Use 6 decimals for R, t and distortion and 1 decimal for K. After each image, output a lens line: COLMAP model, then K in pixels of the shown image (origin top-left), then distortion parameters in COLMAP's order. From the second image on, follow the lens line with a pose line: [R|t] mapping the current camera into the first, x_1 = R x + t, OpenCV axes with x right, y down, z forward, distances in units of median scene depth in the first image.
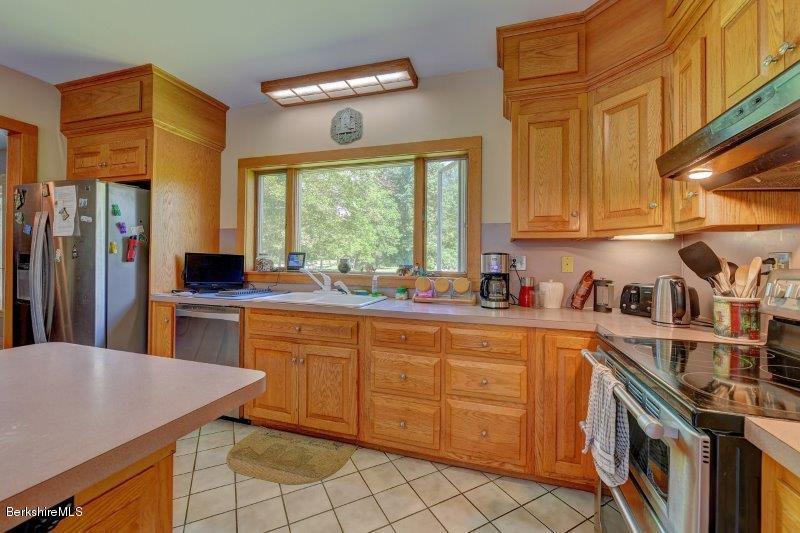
lens RADIAL K [[325.4, 0, 398.3], [0, 325.4, 259.8], [0, 0, 1]] dist [-0.011134, 0.000021]
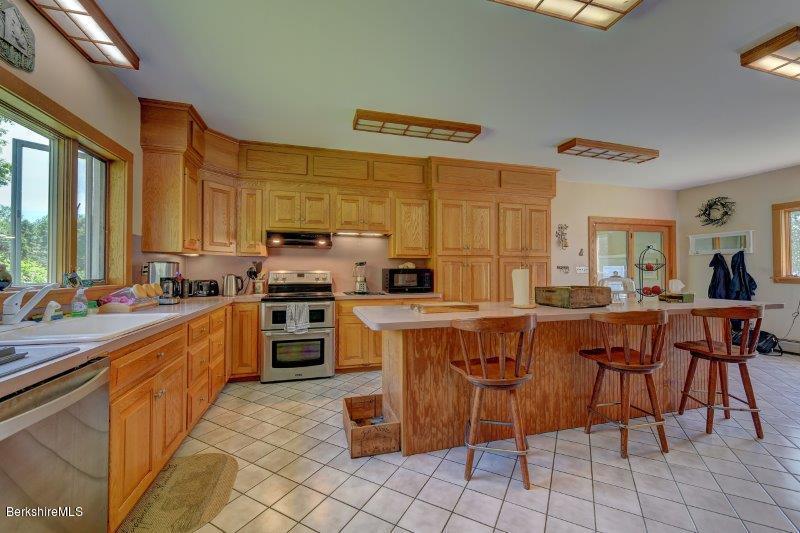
lens RADIAL K [[325.4, 0, 398.3], [0, 325.4, 259.8], [0, 0, 1]] dist [-0.011134, 0.000021]
pose [[-0.531695, 0.019153, 0.846719, -1.053664], [-0.005461, 0.999646, -0.026042, -0.000417], [-0.846918, -0.018471, -0.531402, 0.750323]]
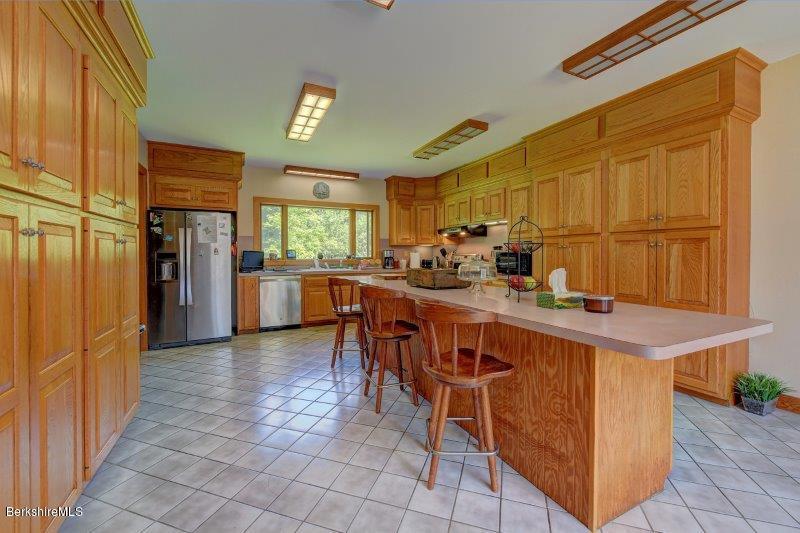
lens RADIAL K [[325.4, 0, 398.3], [0, 325.4, 259.8], [0, 0, 1]] dist [-0.011134, 0.000021]
pose [[0.744224, -0.022739, 0.667543, -1.299349], [0.009131, 0.999673, 0.023873, -0.002316], [-0.667867, -0.011671, 0.744189, -0.991967]]
